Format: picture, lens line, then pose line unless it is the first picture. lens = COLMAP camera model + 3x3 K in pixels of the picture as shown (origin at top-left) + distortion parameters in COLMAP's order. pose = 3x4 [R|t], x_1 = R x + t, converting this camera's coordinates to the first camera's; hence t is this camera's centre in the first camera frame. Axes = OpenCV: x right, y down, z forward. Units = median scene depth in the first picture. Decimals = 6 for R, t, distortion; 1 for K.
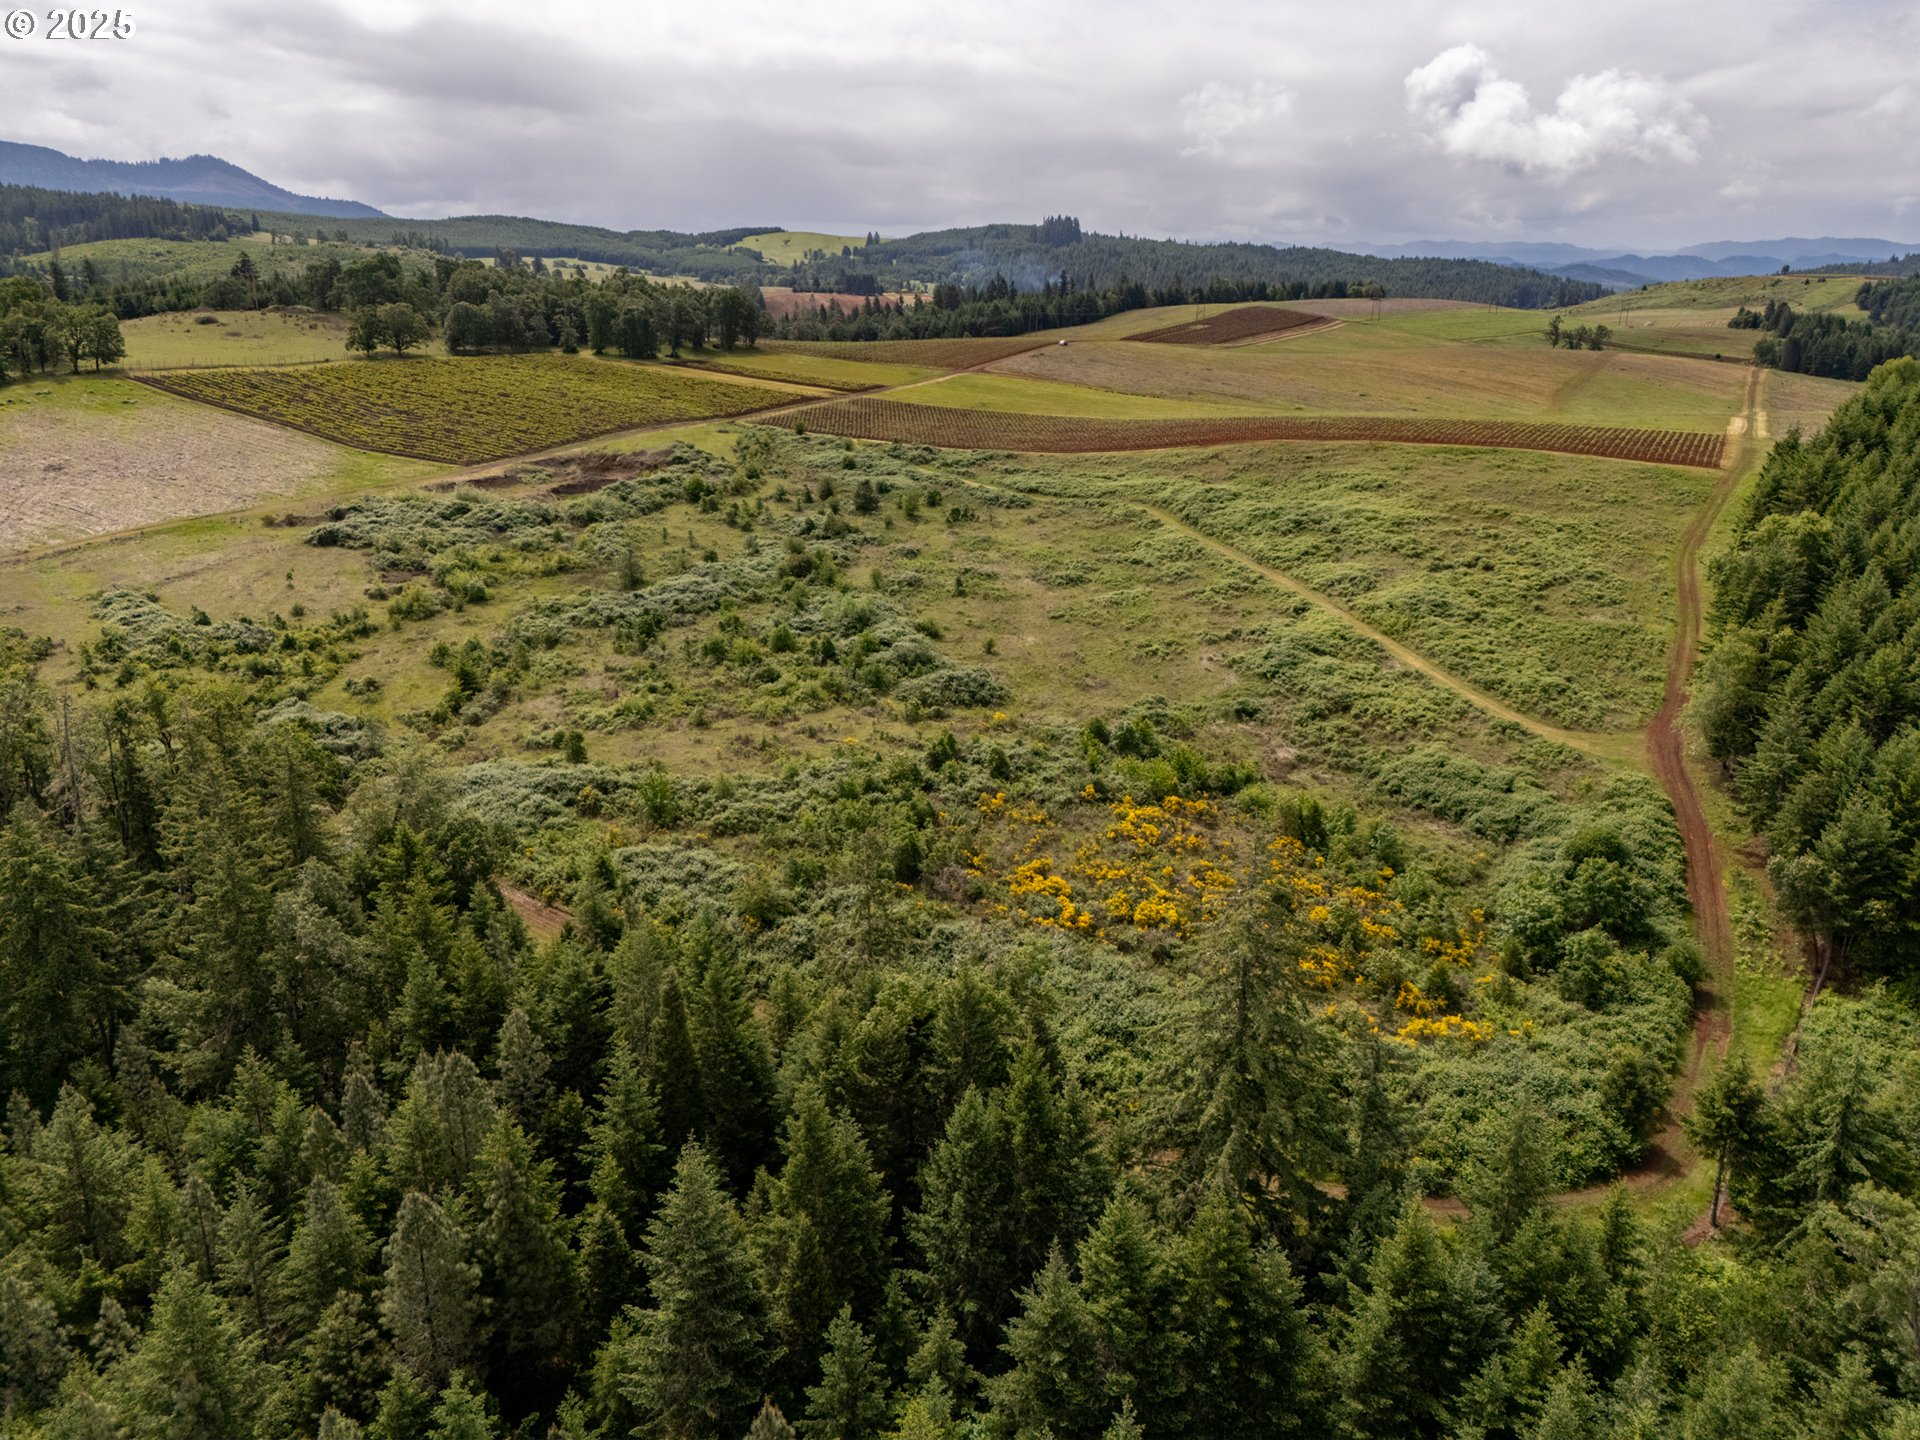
lens RADIAL K [[1425.7, 0, 960.0], [0, 1425.7, 720.0], [0, 0, 1]] dist [0.101785, -0.100156]
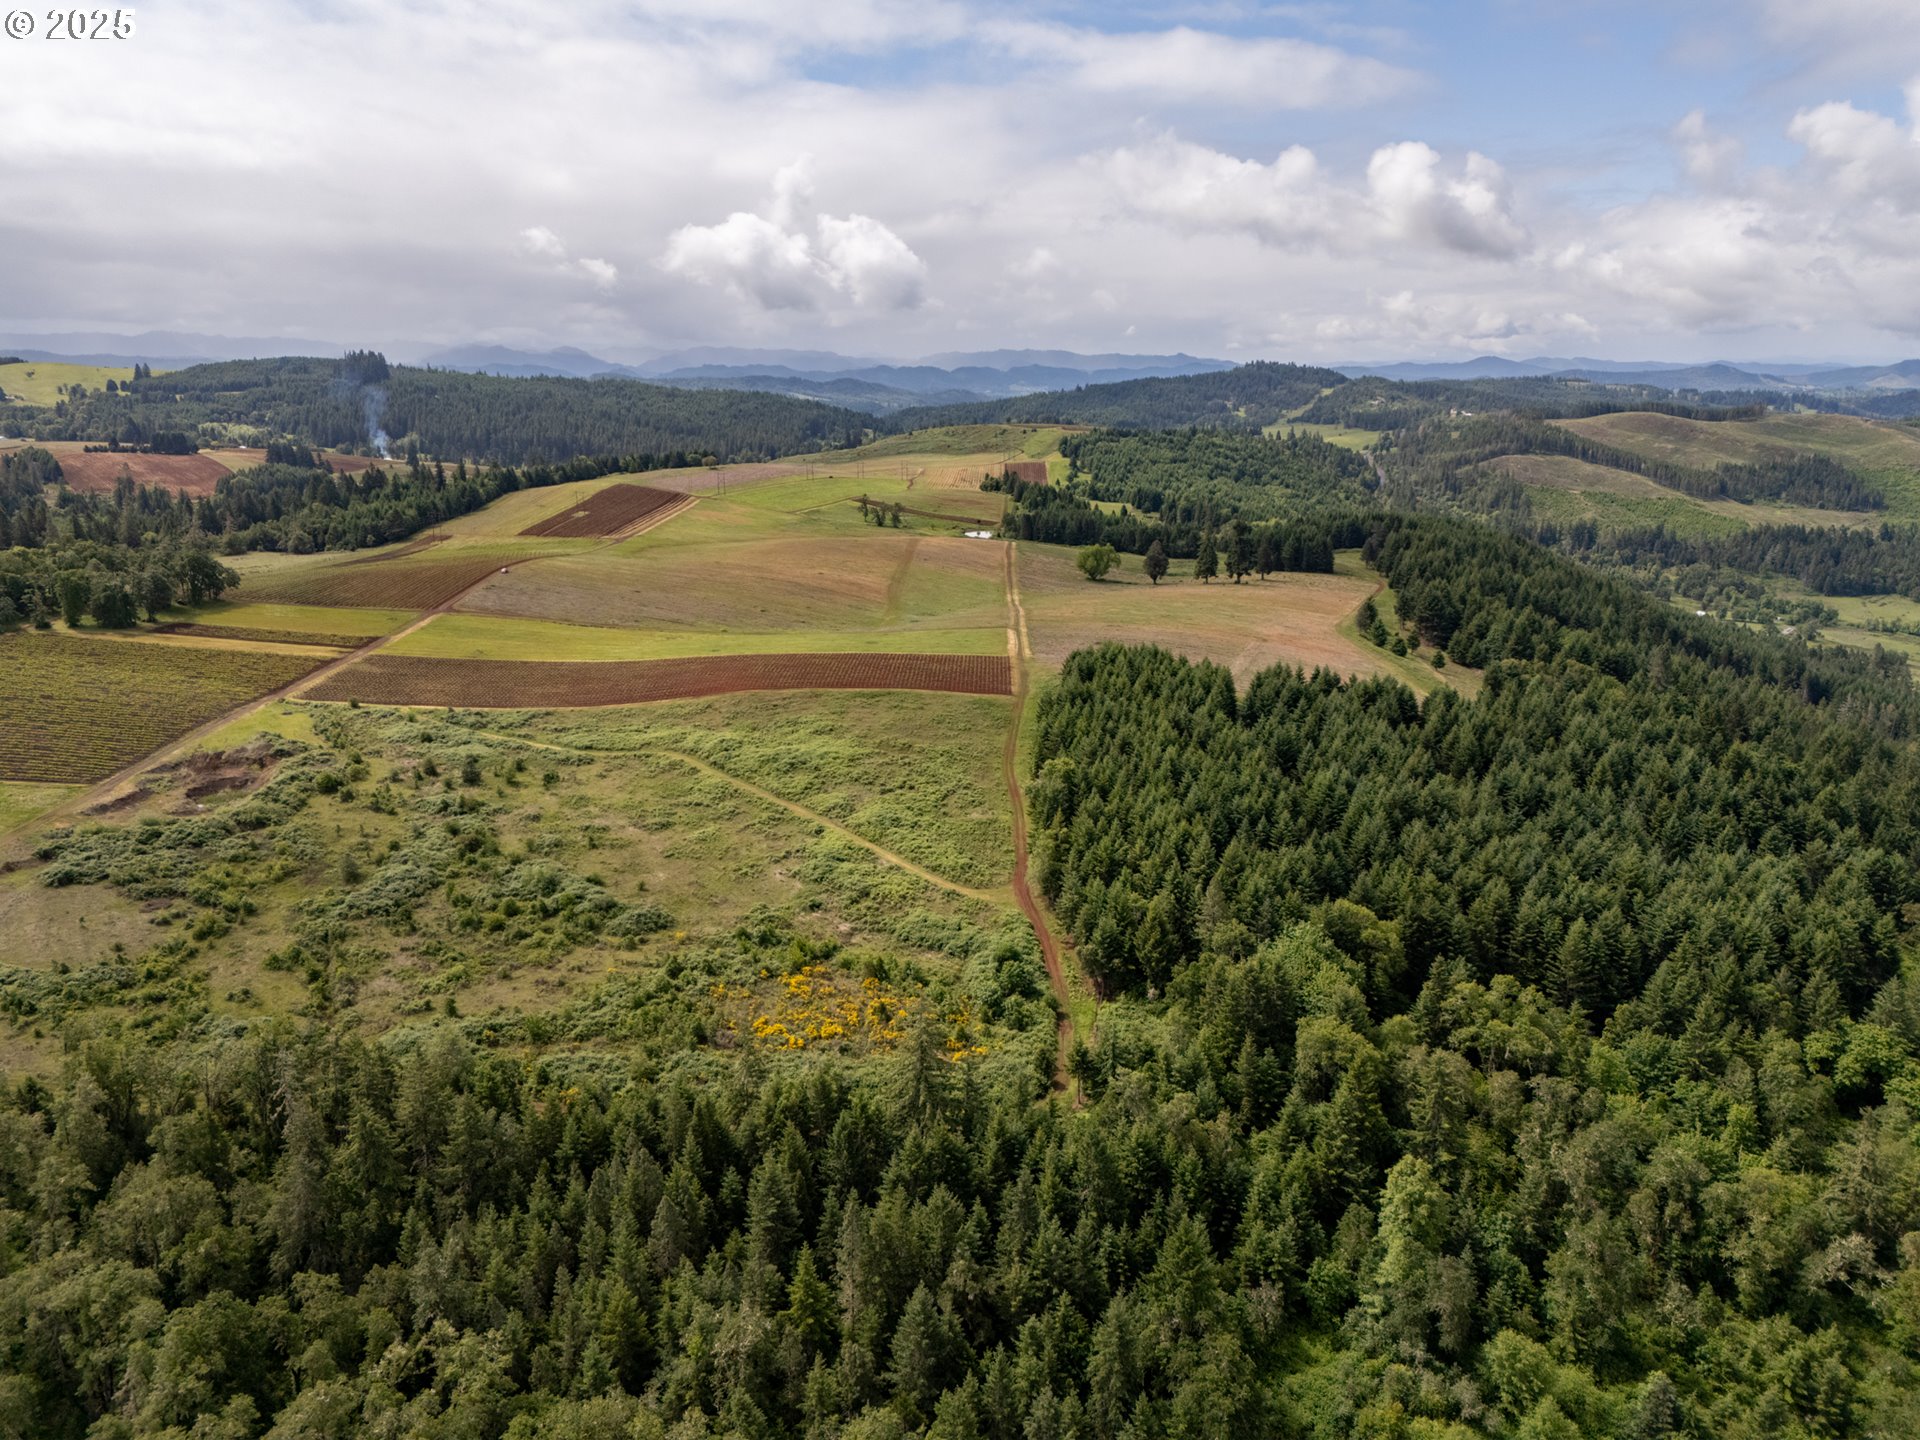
lens RADIAL K [[1398.5, 0, 960.0], [0, 1398.5, 720.0], [0, 0, 1]] dist [0.101662, -0.123422]
pose [[0.893490, -0.118664, 0.433121, -0.378704], [0.146712, 0.988668, -0.031784, -0.157321], [-0.424442, 0.091943, 0.900775, -0.687045]]
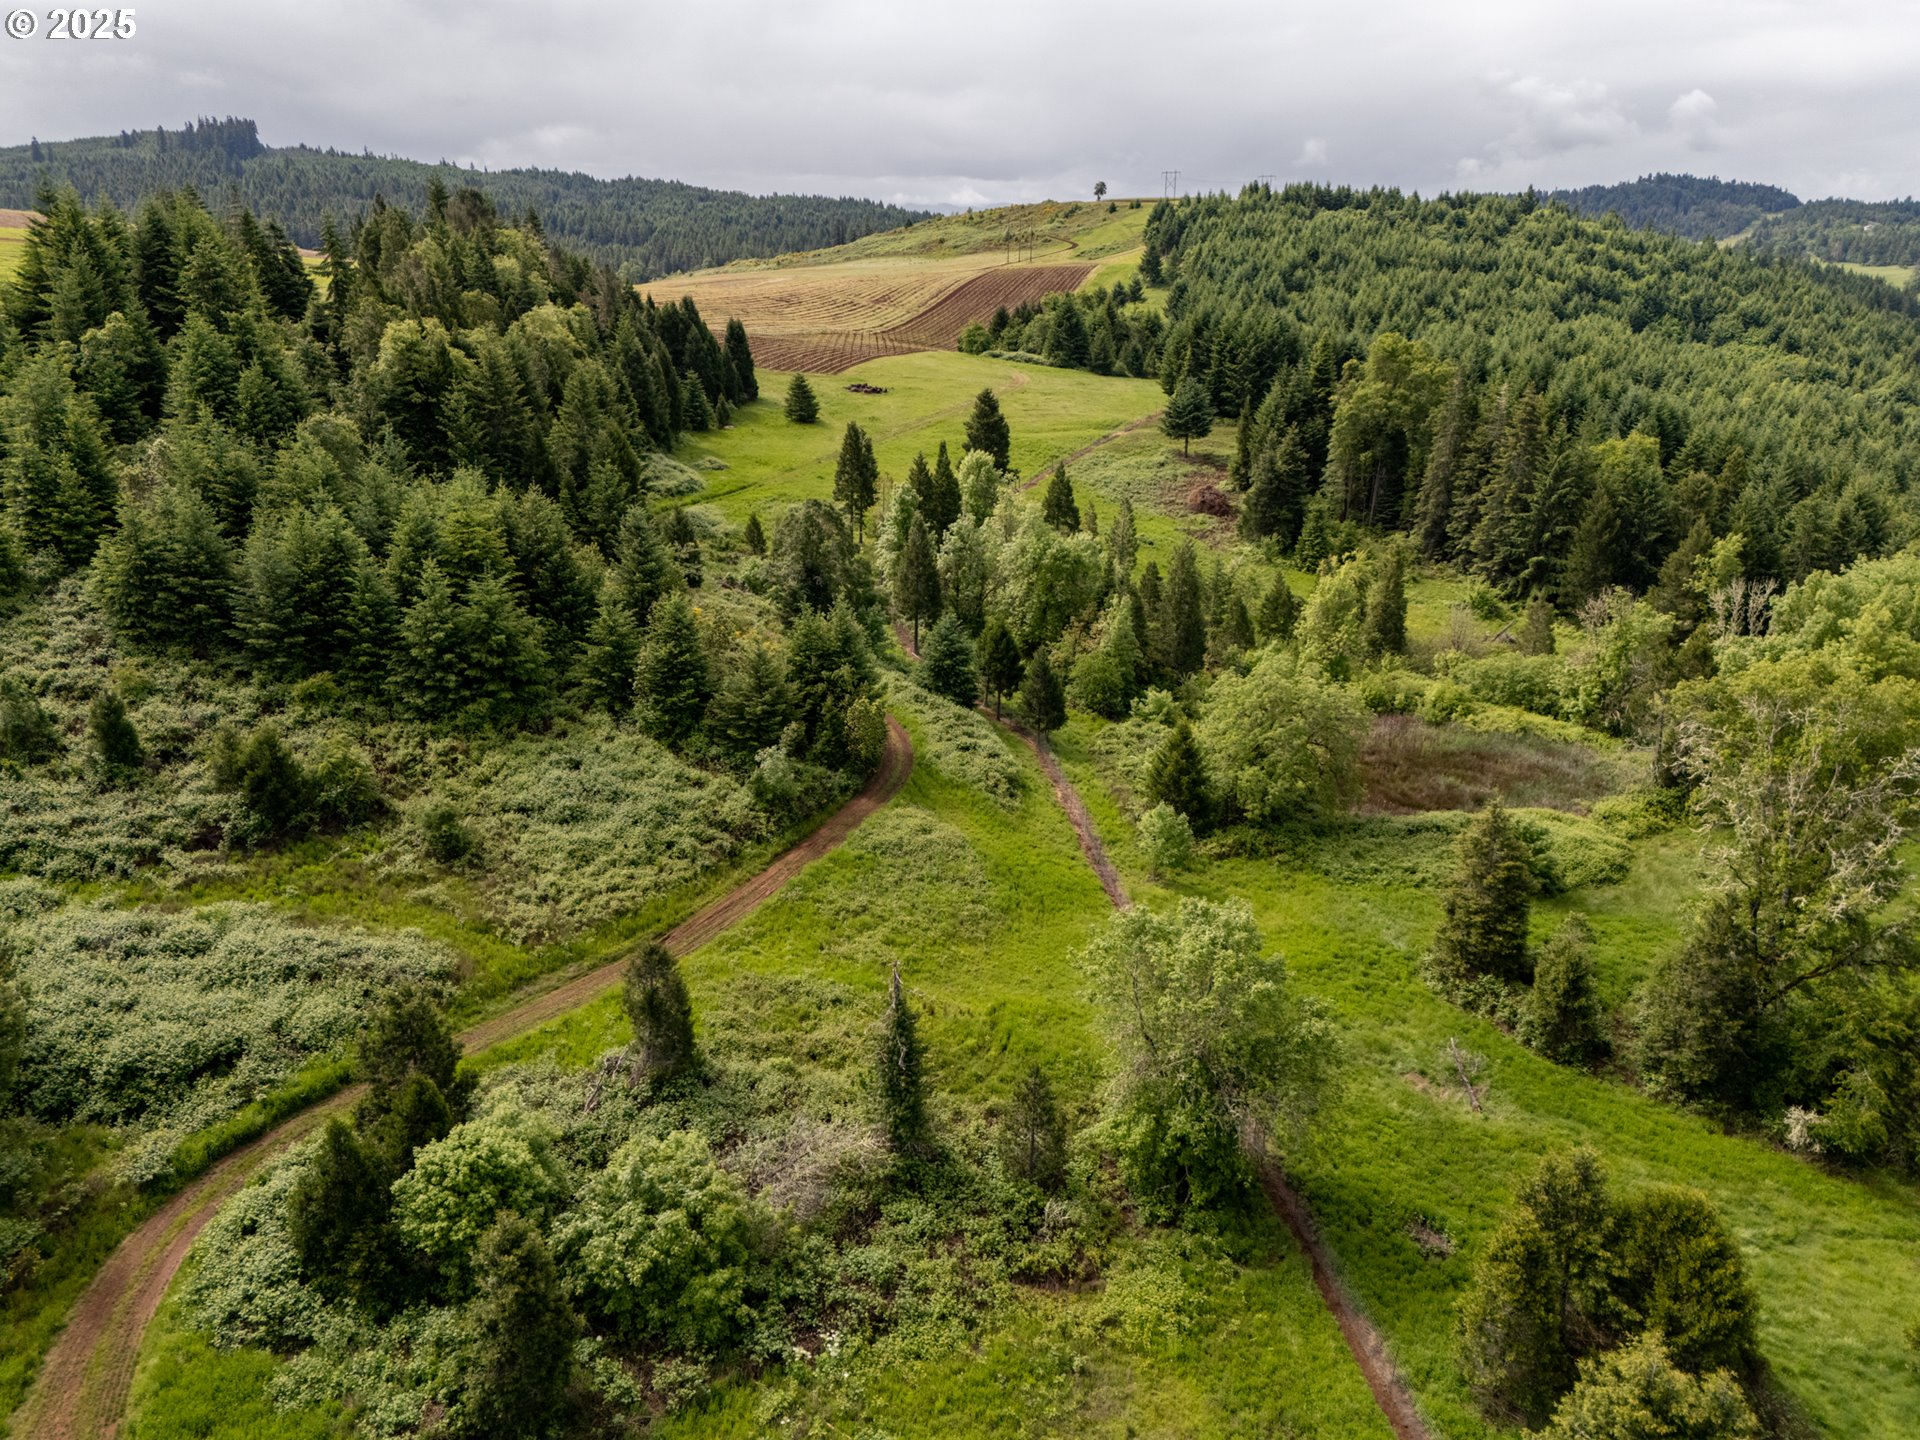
lens RADIAL K [[1425.7, 0, 960.0], [0, 1425.7, 720.0], [0, 0, 1]] dist [0.101785, -0.100156]
pose [[0.968112, -0.081758, 0.236802, 4.254678], [0.078154, 0.996638, 0.024583, -1.351180], [-0.238016, -0.005292, 0.971247, 5.416548]]
